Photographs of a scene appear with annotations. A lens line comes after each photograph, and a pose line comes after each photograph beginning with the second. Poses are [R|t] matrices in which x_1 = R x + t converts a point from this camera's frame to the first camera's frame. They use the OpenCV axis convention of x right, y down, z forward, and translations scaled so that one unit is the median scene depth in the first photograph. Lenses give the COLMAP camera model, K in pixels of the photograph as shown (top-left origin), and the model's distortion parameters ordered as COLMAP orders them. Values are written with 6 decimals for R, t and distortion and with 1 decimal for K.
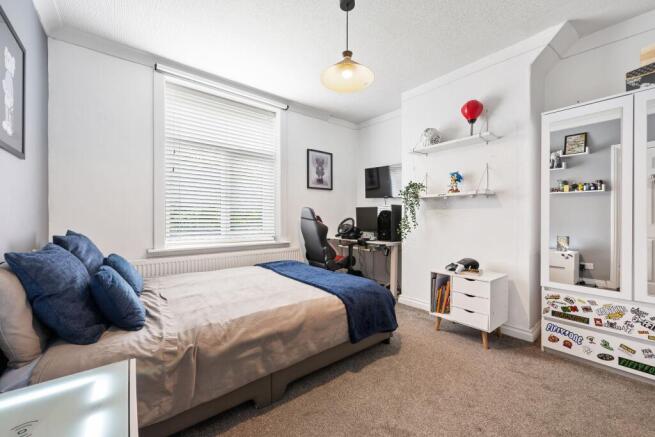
lens RADIAL K [[260.2, 0, 330.5], [0, 260.2, 219.5], [0, 0, 1]] dist [-0.000618, -0.000205]
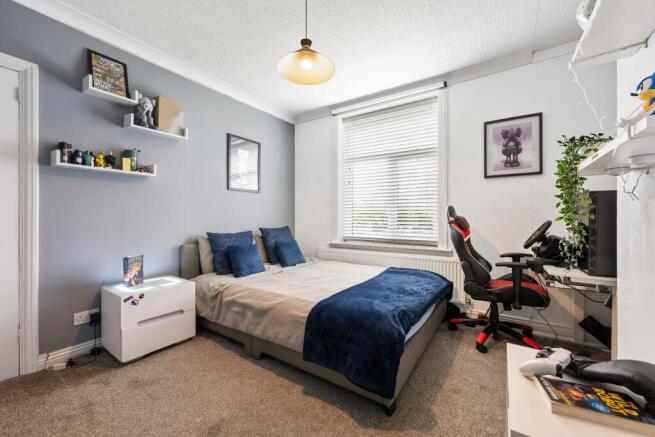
lens RADIAL K [[260.2, 0, 330.5], [0, 260.2, 219.5], [0, 0, 1]] dist [-0.000618, -0.000205]
pose [[0.293144, 0.005511, -0.956052, 0.519627], [-0.009955, 0.999947, 0.002712, -0.006606], [0.956016, 0.008723, 0.293183, 0.435880]]
